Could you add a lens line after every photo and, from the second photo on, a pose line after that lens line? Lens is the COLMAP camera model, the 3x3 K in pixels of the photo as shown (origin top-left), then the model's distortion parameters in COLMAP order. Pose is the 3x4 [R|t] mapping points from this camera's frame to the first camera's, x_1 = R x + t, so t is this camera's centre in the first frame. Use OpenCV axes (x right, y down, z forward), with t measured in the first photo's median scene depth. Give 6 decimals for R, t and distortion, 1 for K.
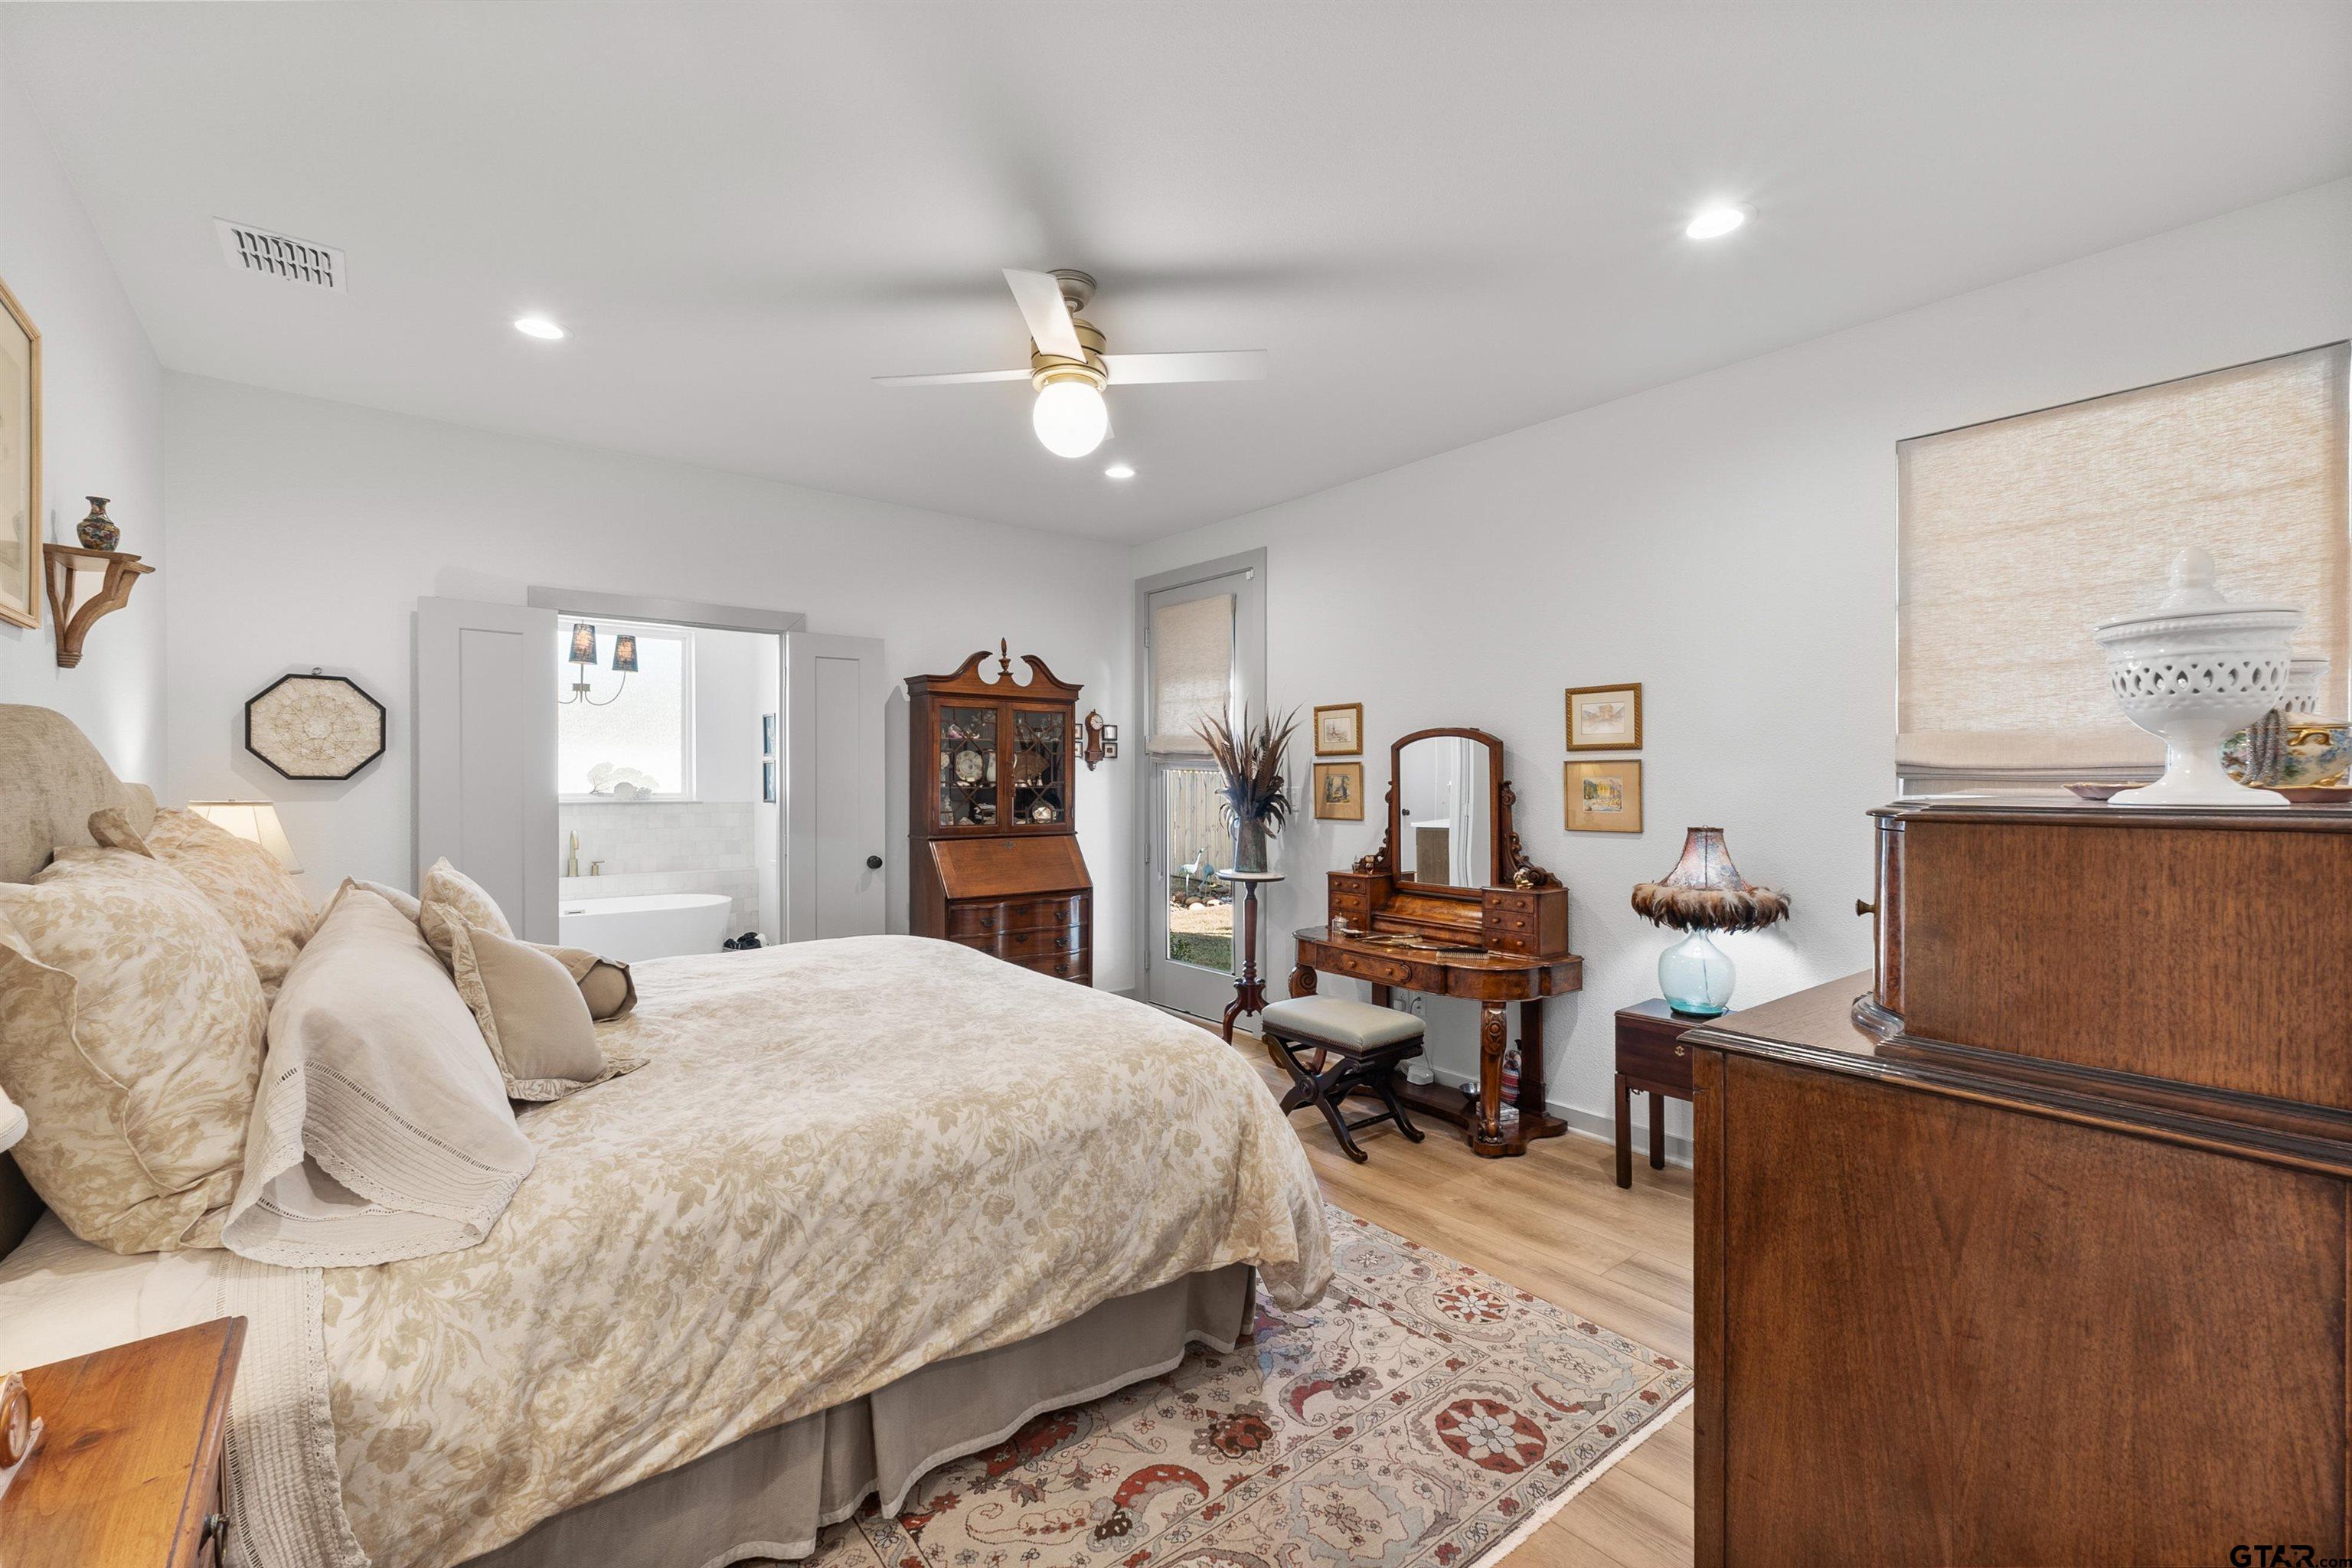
lens RADIAL K [[1010.7, 0, 1175.7], [0, 1010.7, 787.1], [0, 0, 1]] dist [-0.001493, -0.000447]
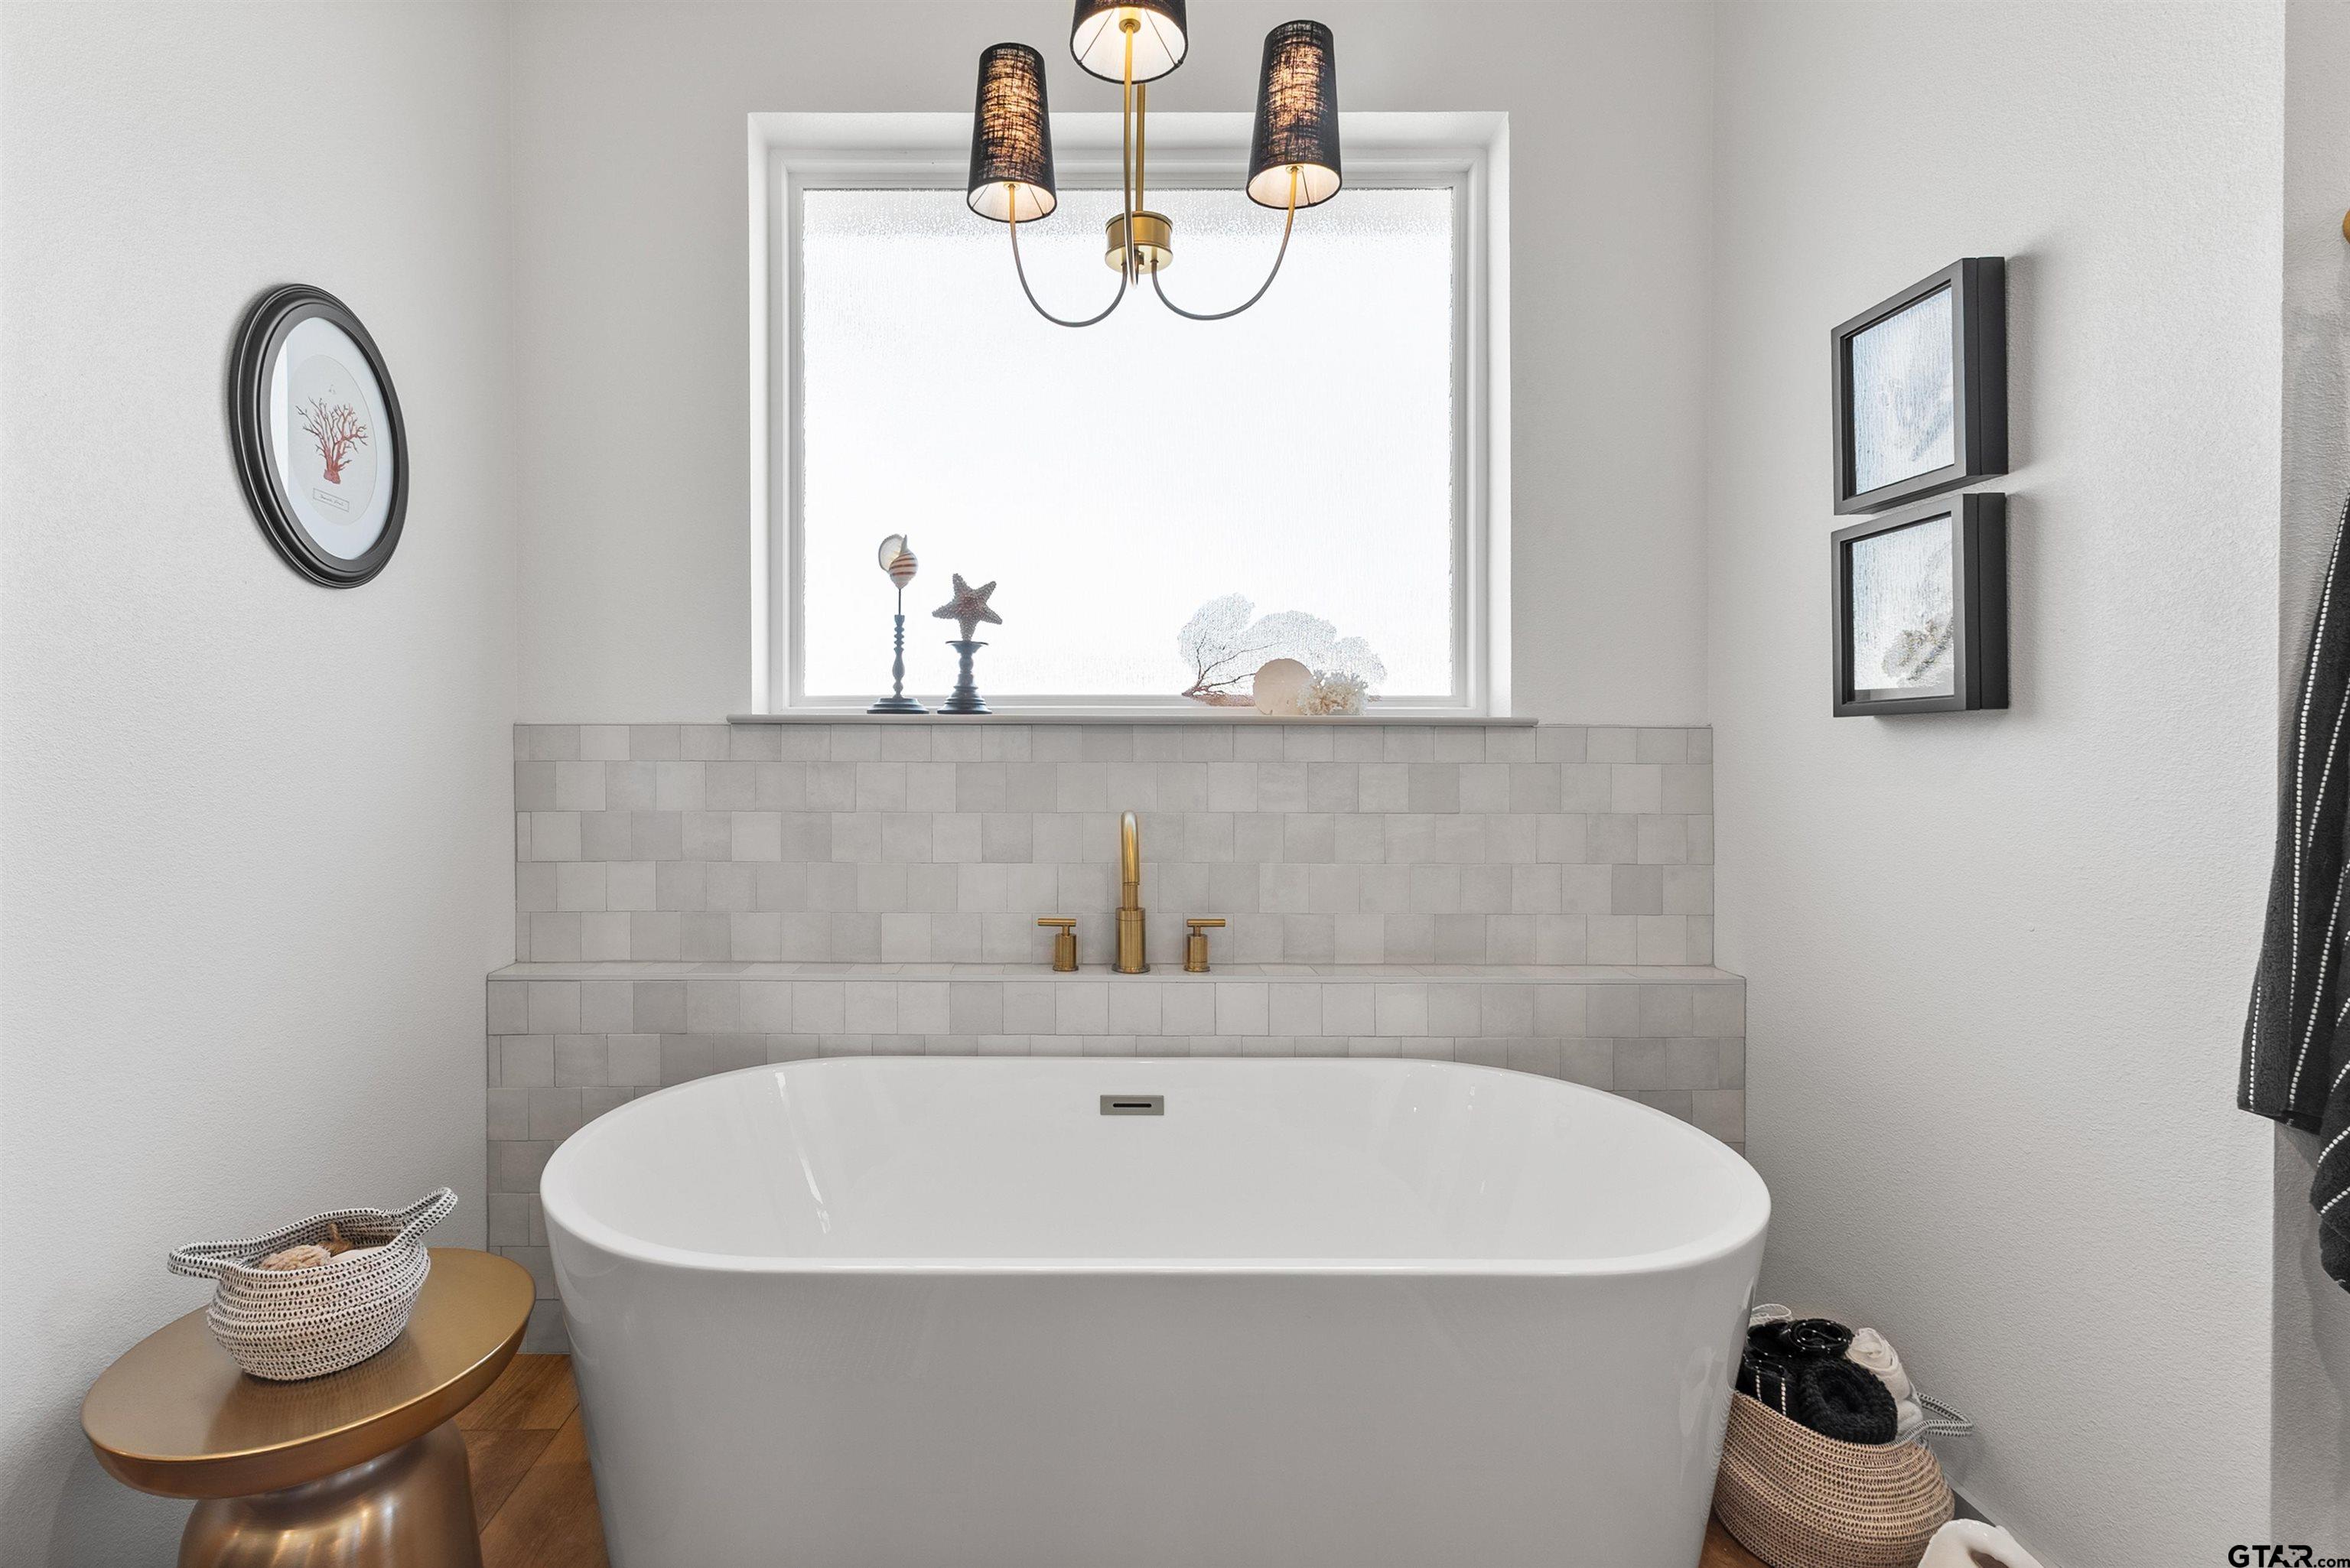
lens RADIAL K [[1009.8, 0, 1174.9], [0, 1009.8, 777.1], [0, 0, 1]] dist [-0.001493, -0.000447]
pose [[0.831727, 0.008787, -0.555115, -0.405638], [-0.001004, 0.999897, 0.014322, 0.026688], [0.555184, -0.011355, 0.831650, 0.731444]]
